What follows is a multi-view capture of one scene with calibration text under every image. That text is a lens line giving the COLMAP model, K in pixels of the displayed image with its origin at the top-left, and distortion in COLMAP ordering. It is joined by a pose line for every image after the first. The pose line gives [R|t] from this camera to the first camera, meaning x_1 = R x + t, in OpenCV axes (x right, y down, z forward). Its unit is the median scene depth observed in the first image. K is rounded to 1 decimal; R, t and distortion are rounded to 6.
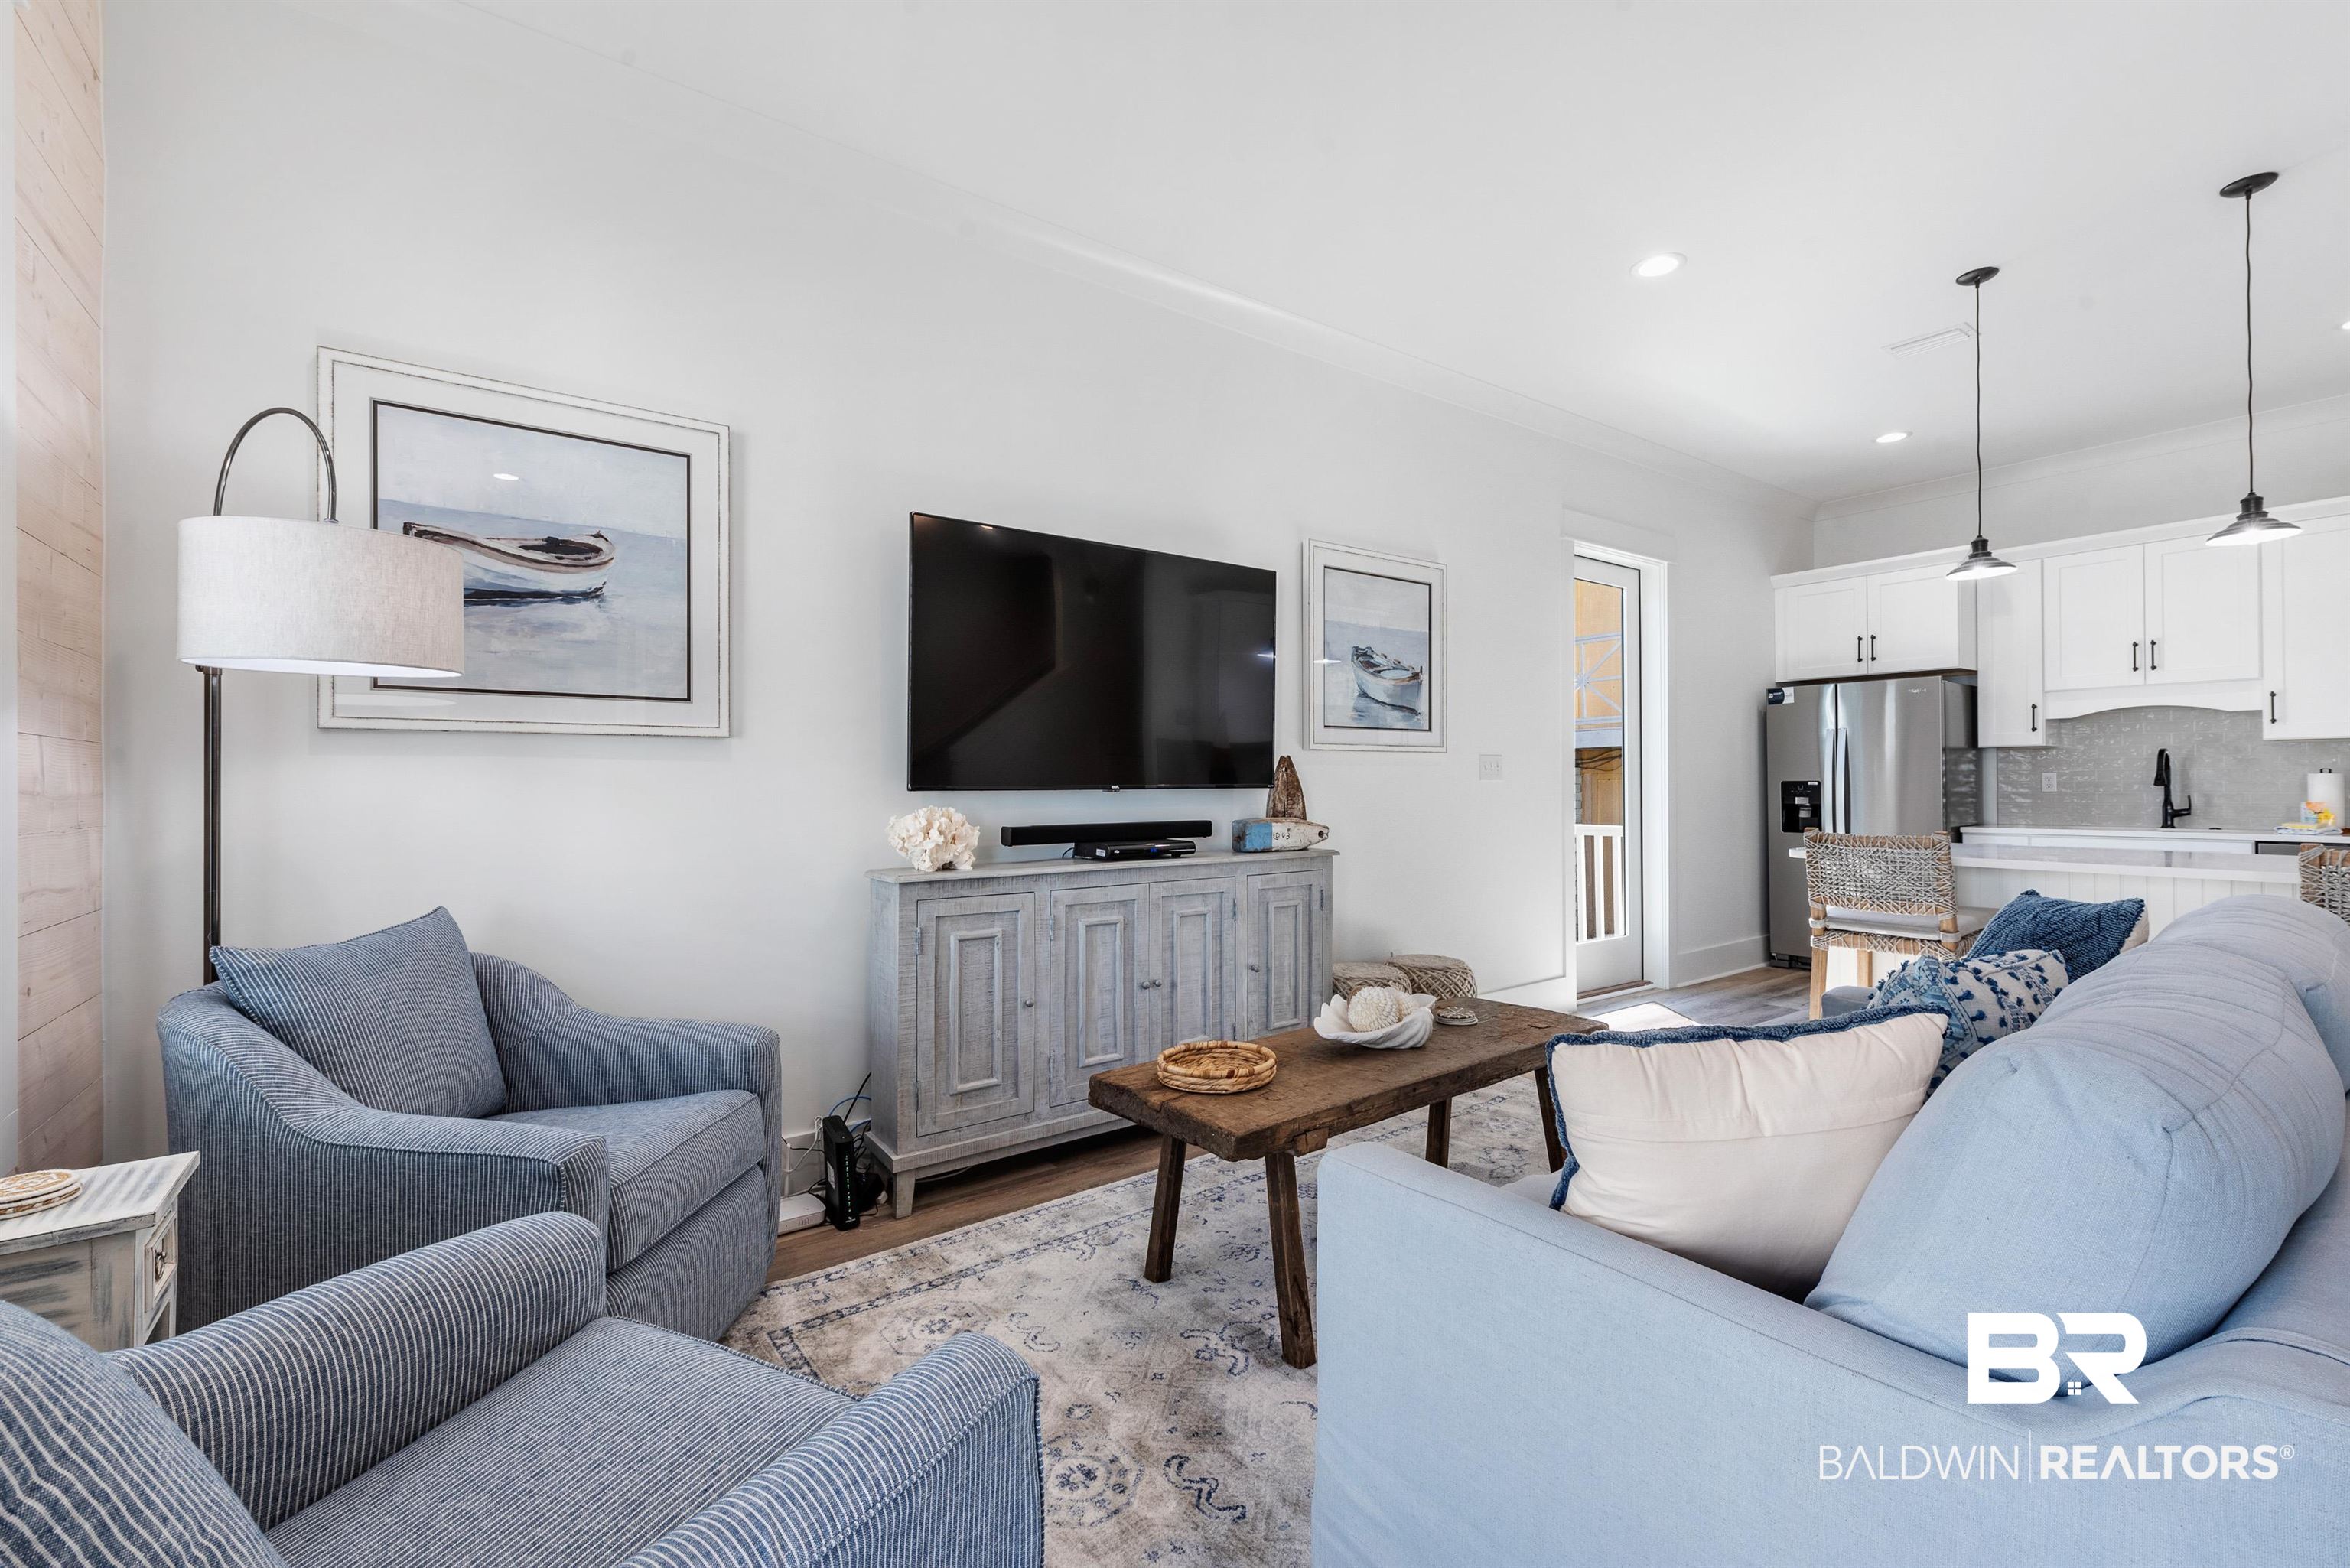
lens RADIAL K [[992.1, 0, 1172.5], [0, 992.1, 776.8], [0, 0, 1]] dist [0.002847, -0.001262]
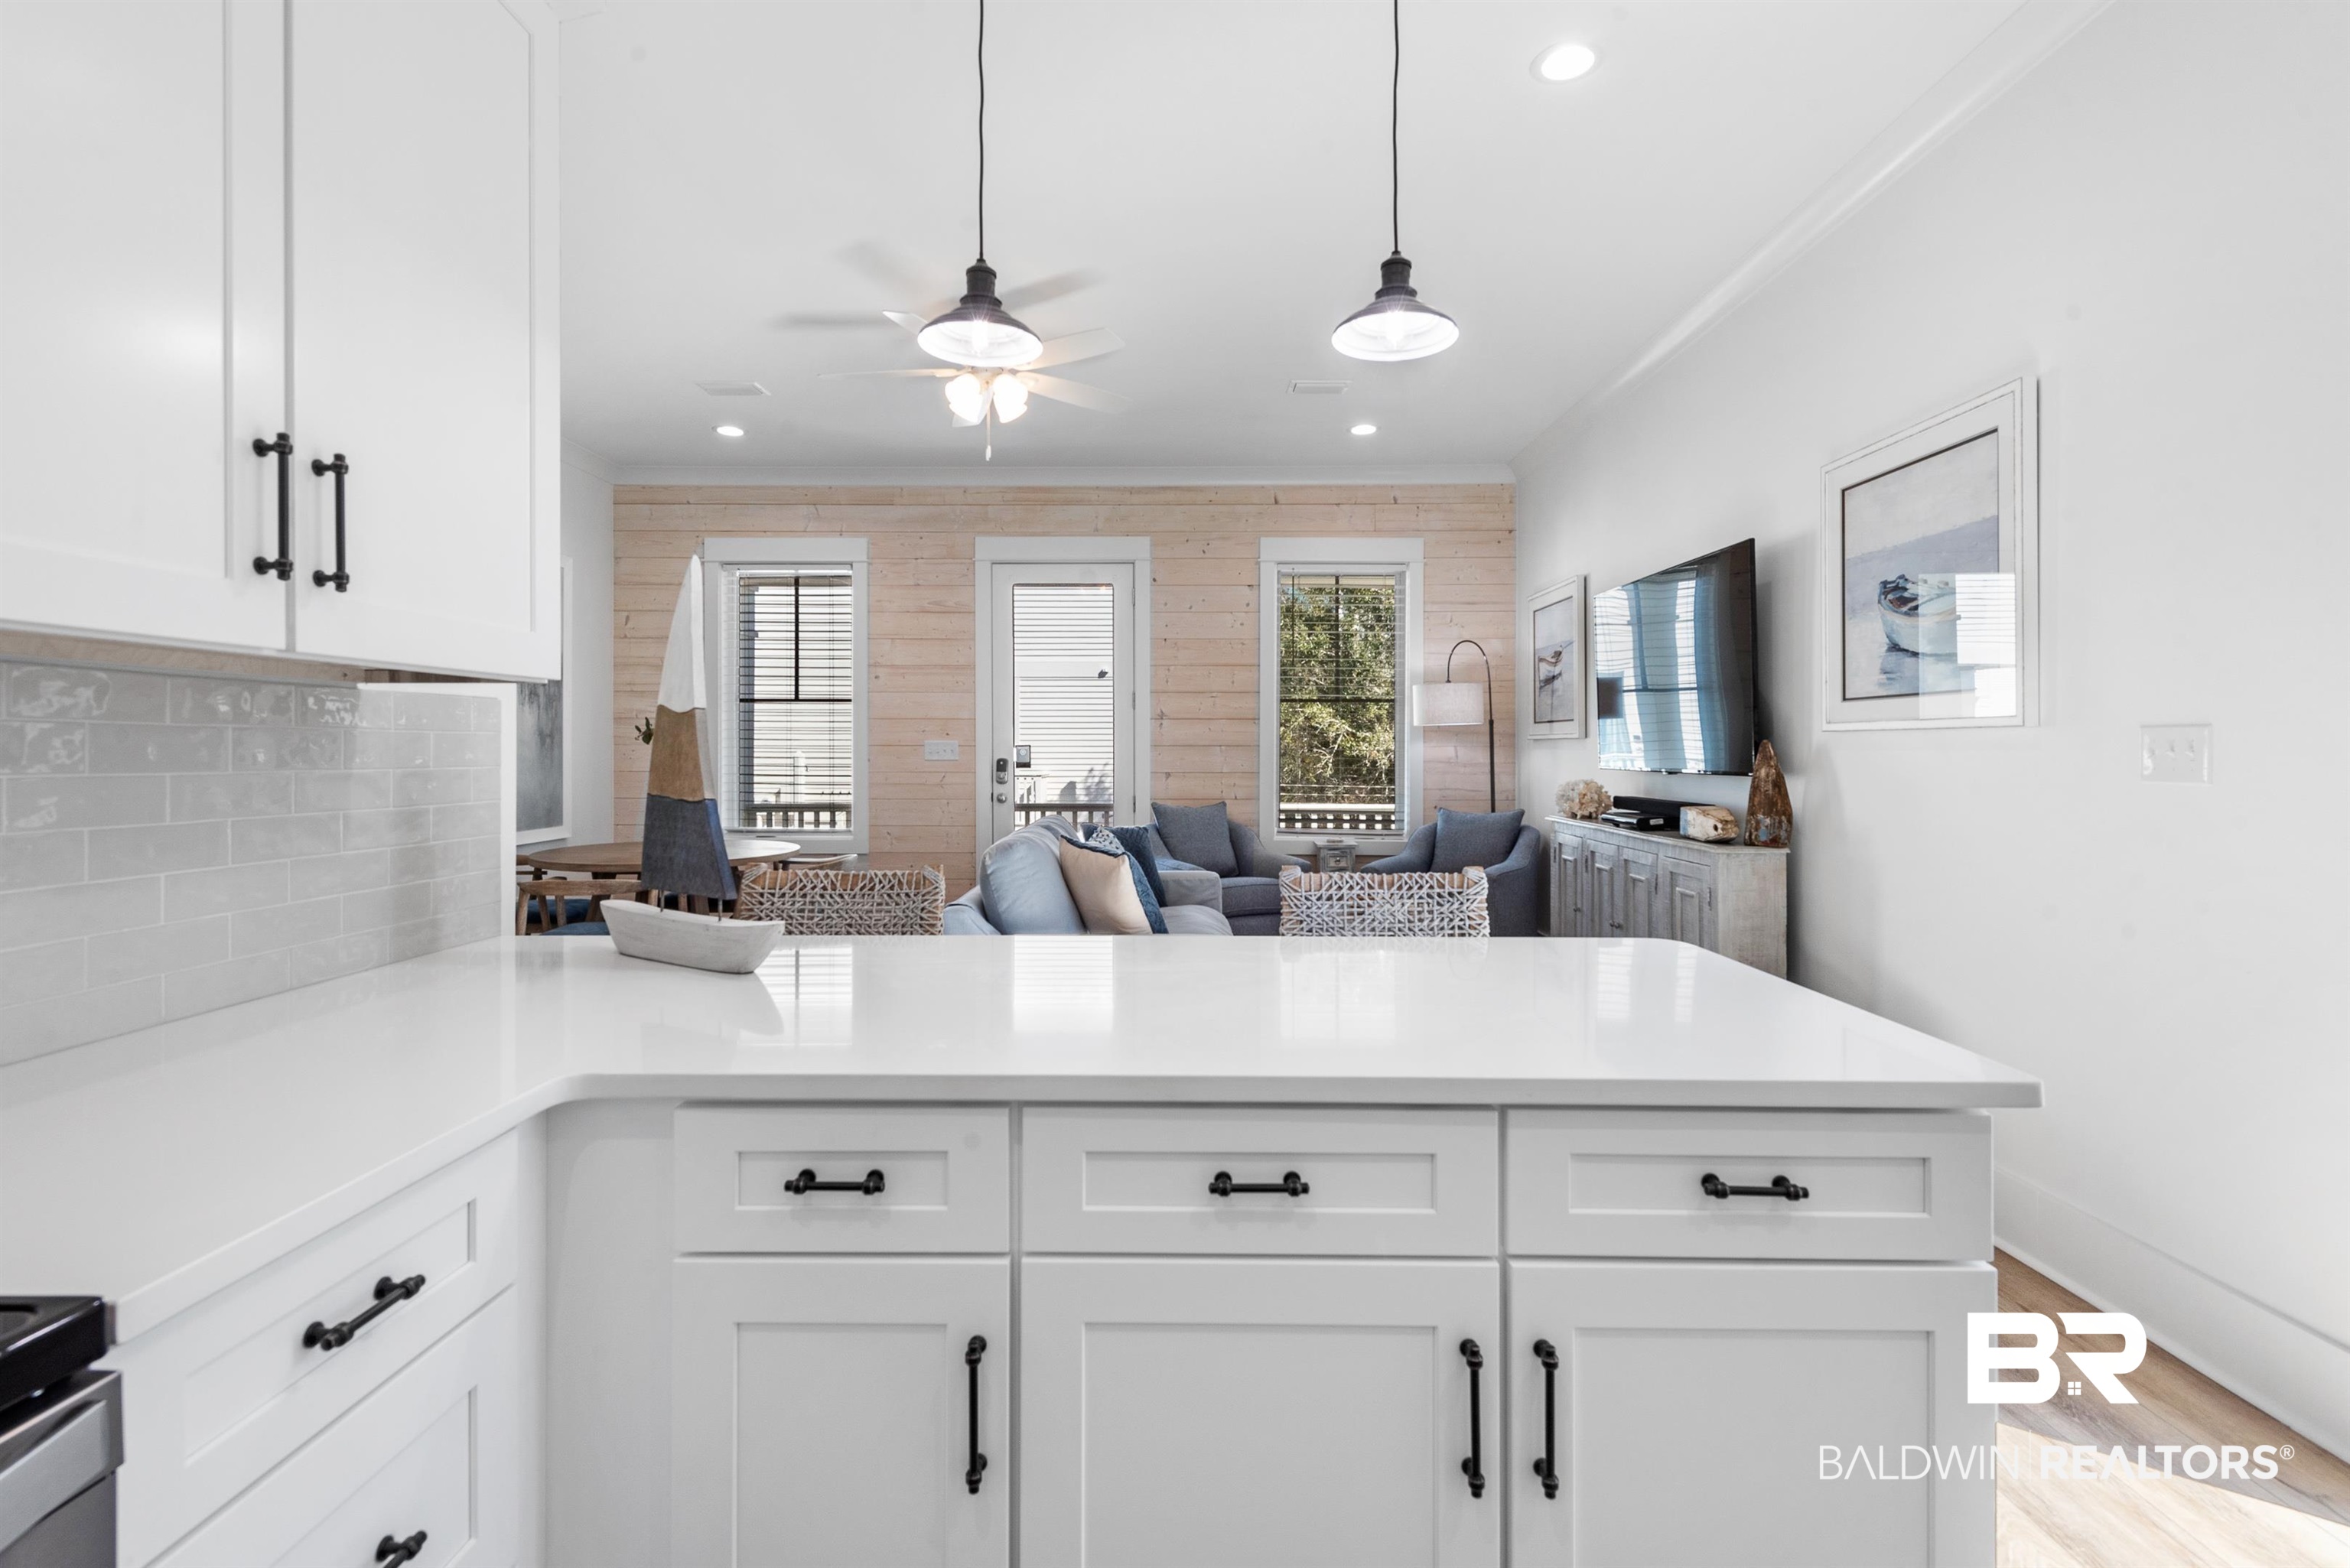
lens RADIAL K [[1094.5, 0, 1178.6], [0, 1094.5, 749.7], [0, 0, 1]] dist [0.000417, -0.003642]
pose [[-0.589468, 0.006091, -0.807768, 0.903227], [0.009736, 0.999953, 0.000436, -0.014156], [0.807733, -0.007607, -0.589500, 0.860926]]
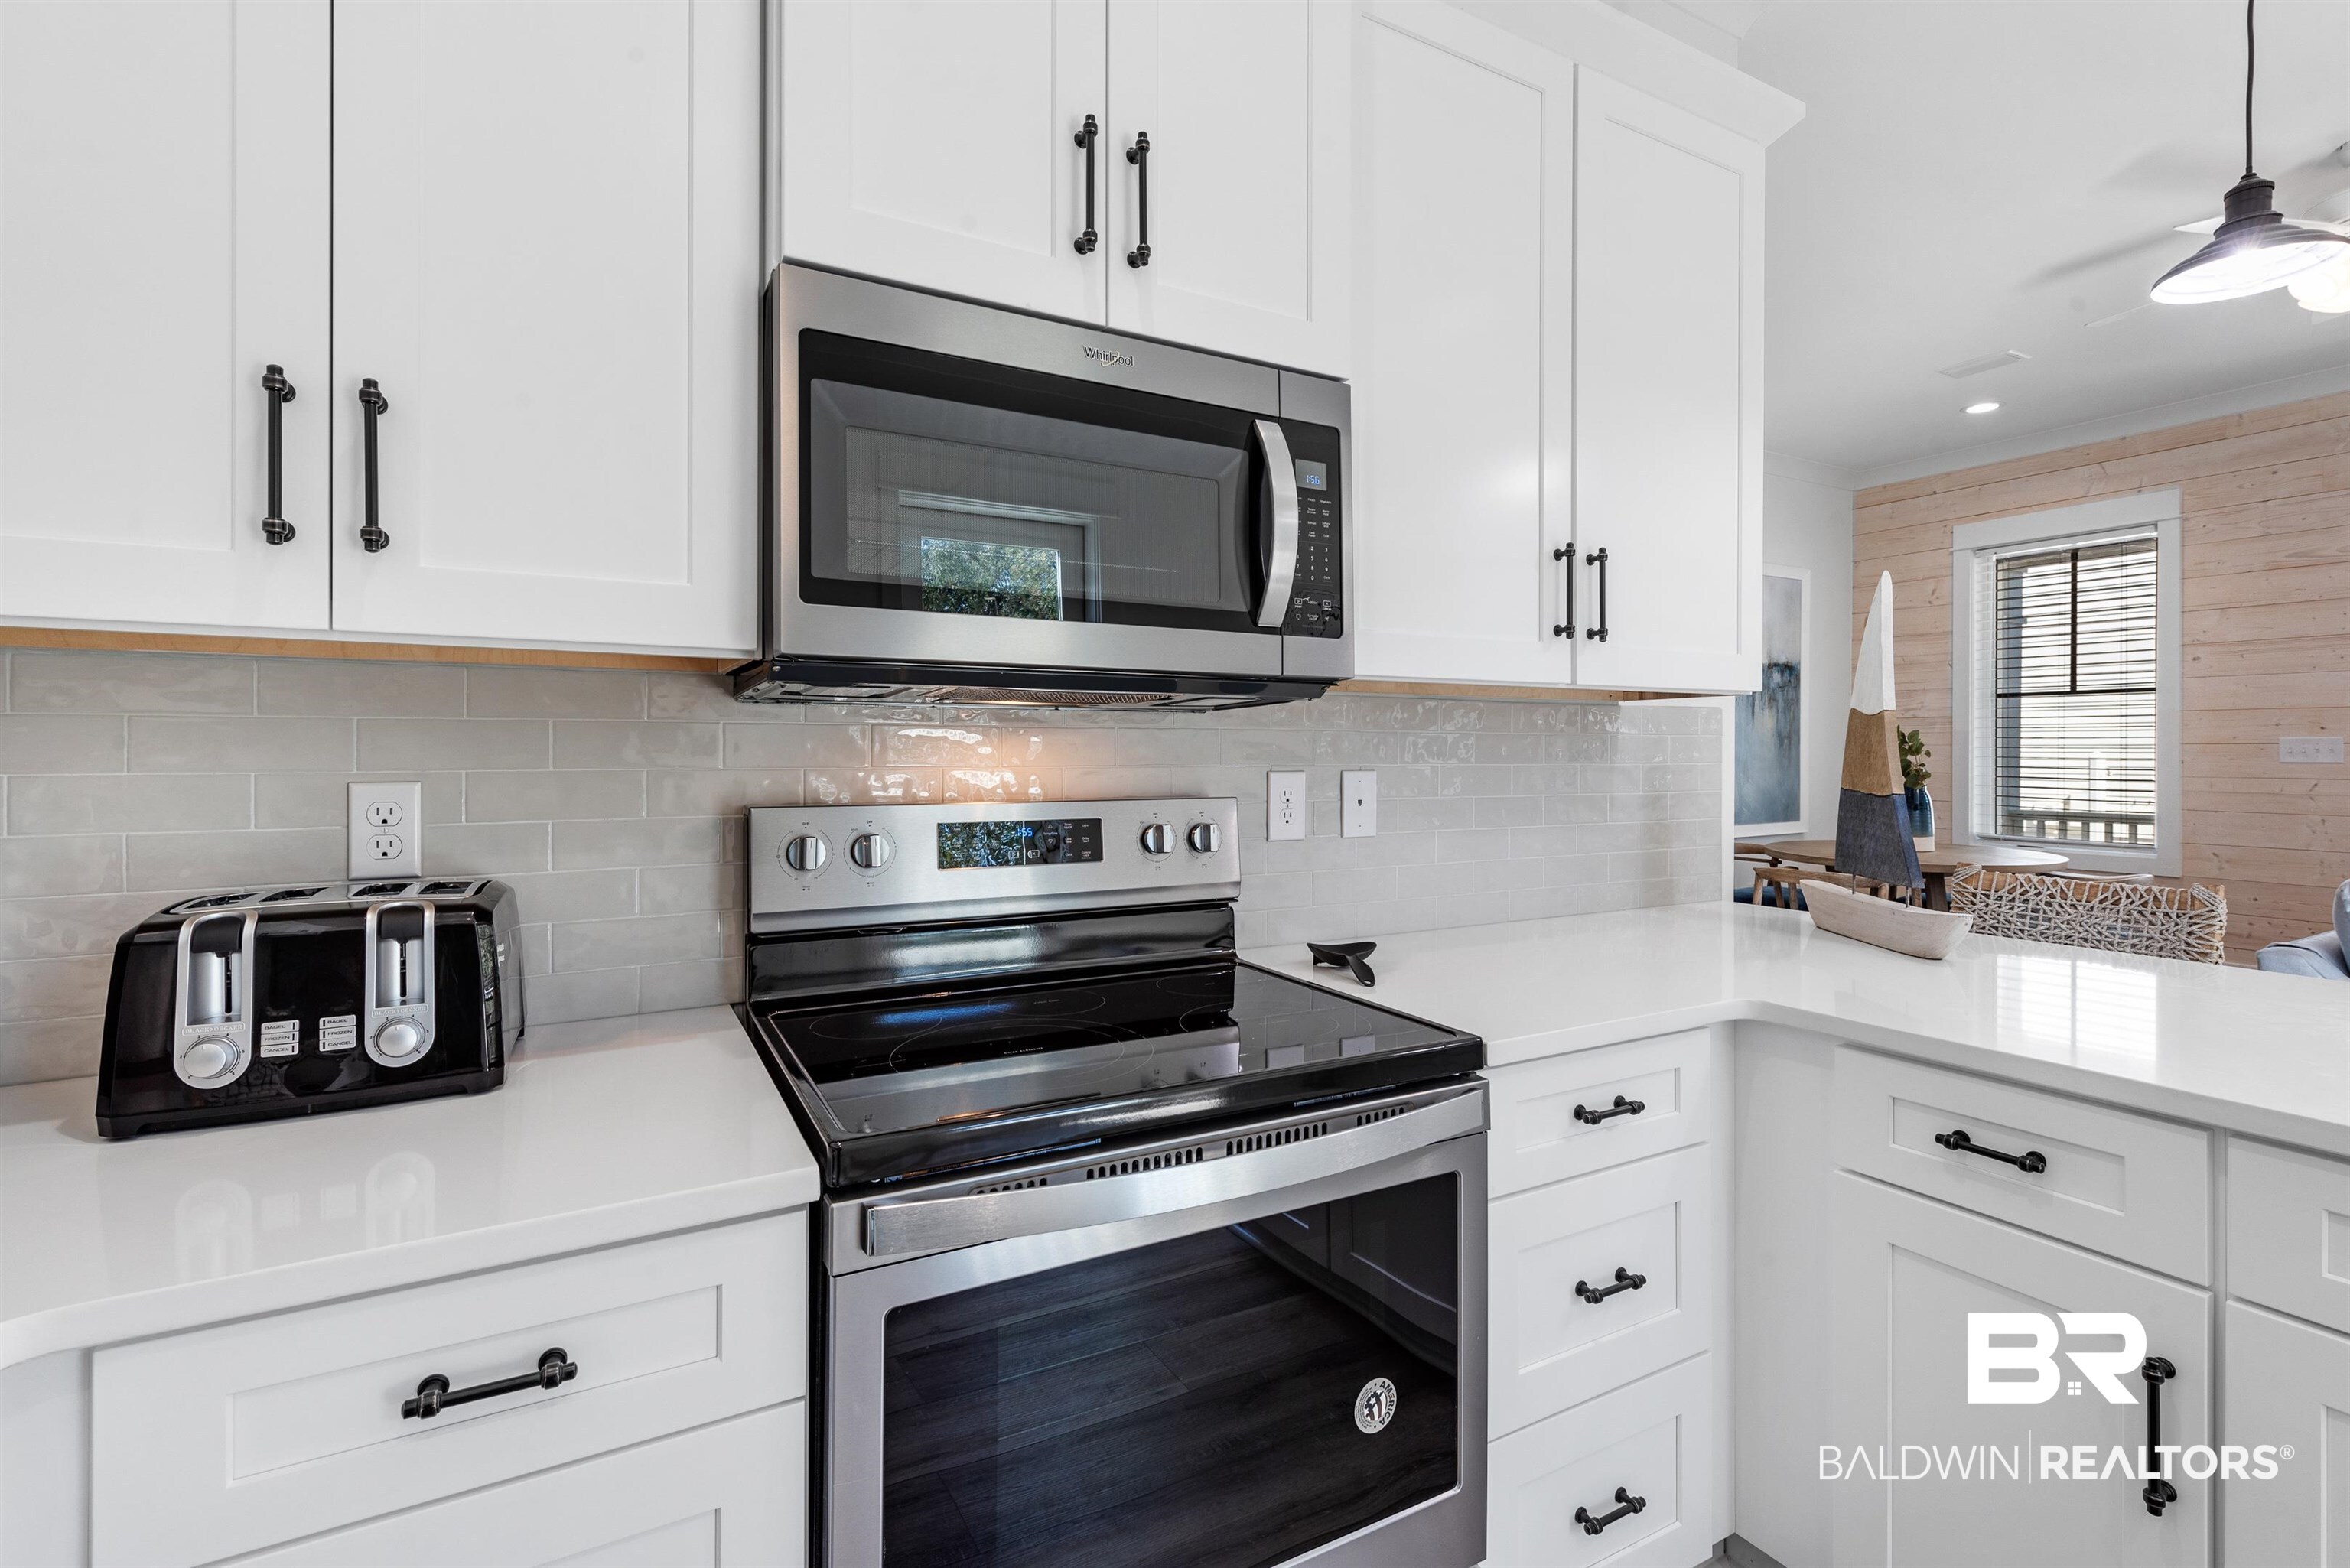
lens RADIAL K [[1051.2, 0, 1181.2], [0, 1051.2, 760.7], [0, 0, 1]] dist [0.007341, -0.001062]
pose [[-0.993503, 0.006835, 0.113597, 0.914330], [0.006961, 0.999976, 0.000716, -0.013364], [-0.113589, 0.001502, -0.993527, 0.923682]]
